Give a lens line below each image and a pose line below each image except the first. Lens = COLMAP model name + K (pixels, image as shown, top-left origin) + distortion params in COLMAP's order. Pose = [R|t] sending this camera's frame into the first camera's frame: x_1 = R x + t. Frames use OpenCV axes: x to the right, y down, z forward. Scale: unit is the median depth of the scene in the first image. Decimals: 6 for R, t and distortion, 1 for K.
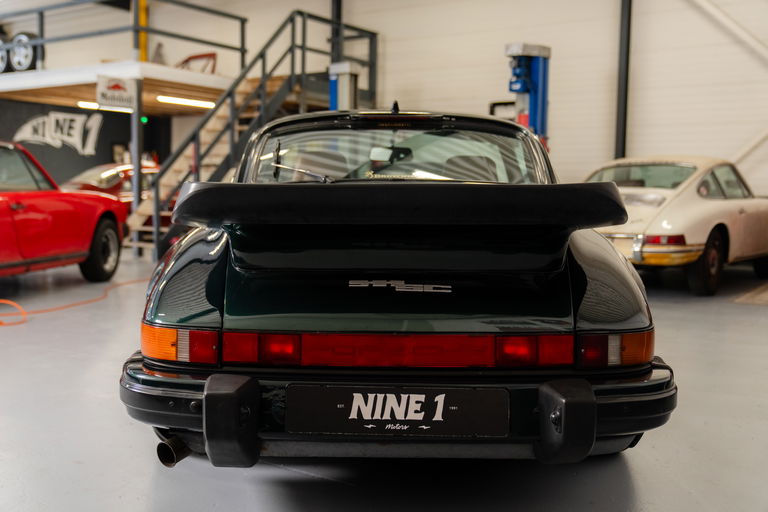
lens RADIAL K [[822.0, 0, 382.1], [0, 822.0, 251.0], [0, 0, 1]] dist [-0.004112, 0.000000]
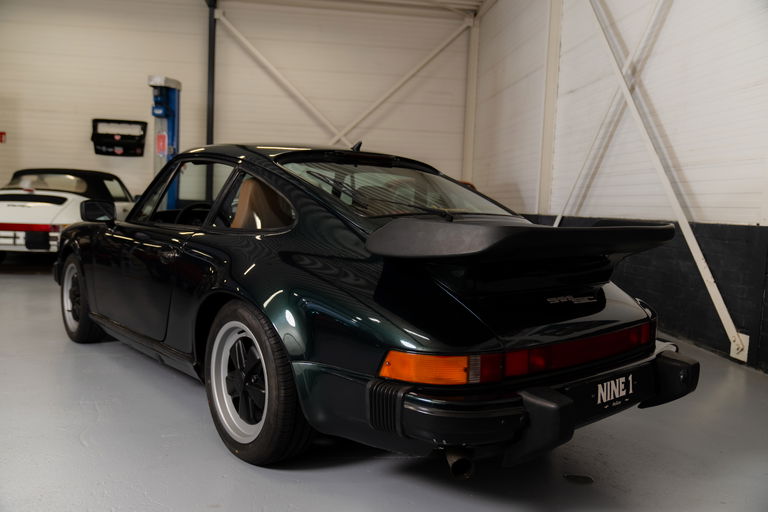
lens RADIAL K [[613.5, 0, 386.1], [0, 613.5, 262.0], [0, 0, 1]] dist [-0.034651, 0.003101]
pose [[0.753766, -0.042318, 0.655778, -0.925862], [0.015600, 0.998795, 0.046521, -0.075985], [-0.656957, -0.024836, 0.753519, 0.483927]]
